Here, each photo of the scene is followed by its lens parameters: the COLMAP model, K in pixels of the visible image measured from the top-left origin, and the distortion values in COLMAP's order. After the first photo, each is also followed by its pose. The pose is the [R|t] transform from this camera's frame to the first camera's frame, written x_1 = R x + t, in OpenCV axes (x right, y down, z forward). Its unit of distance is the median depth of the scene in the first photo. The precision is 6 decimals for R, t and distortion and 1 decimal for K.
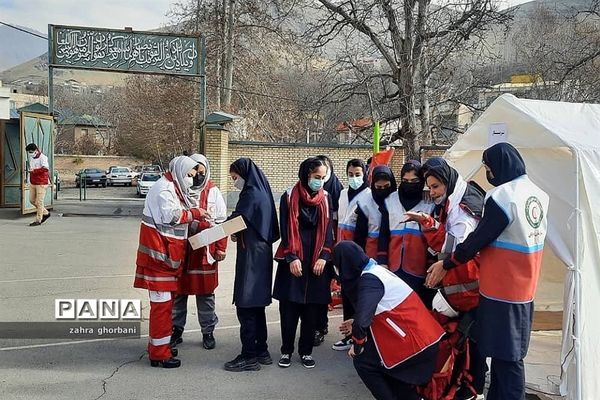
lens RADIAL K [[549.7, 0, 300.0], [0, 549.7, 200.0], [0, 0, 1]] dist [-0.002267, -0.002780]
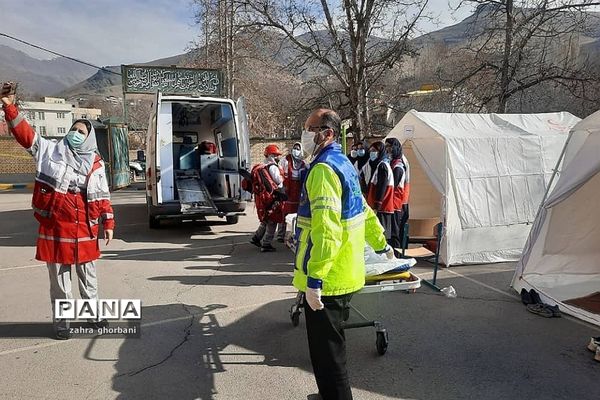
lens RADIAL K [[404.1, 0, 300.0], [0, 404.1, 200.0], [0, 0, 1]] dist [0.001837, 0.000225]
pose [[0.997077, -0.044595, 0.062032, -0.042627], [0.041070, 0.997530, 0.056988, 0.008960], [-0.064420, -0.054274, 0.996446, -0.145699]]
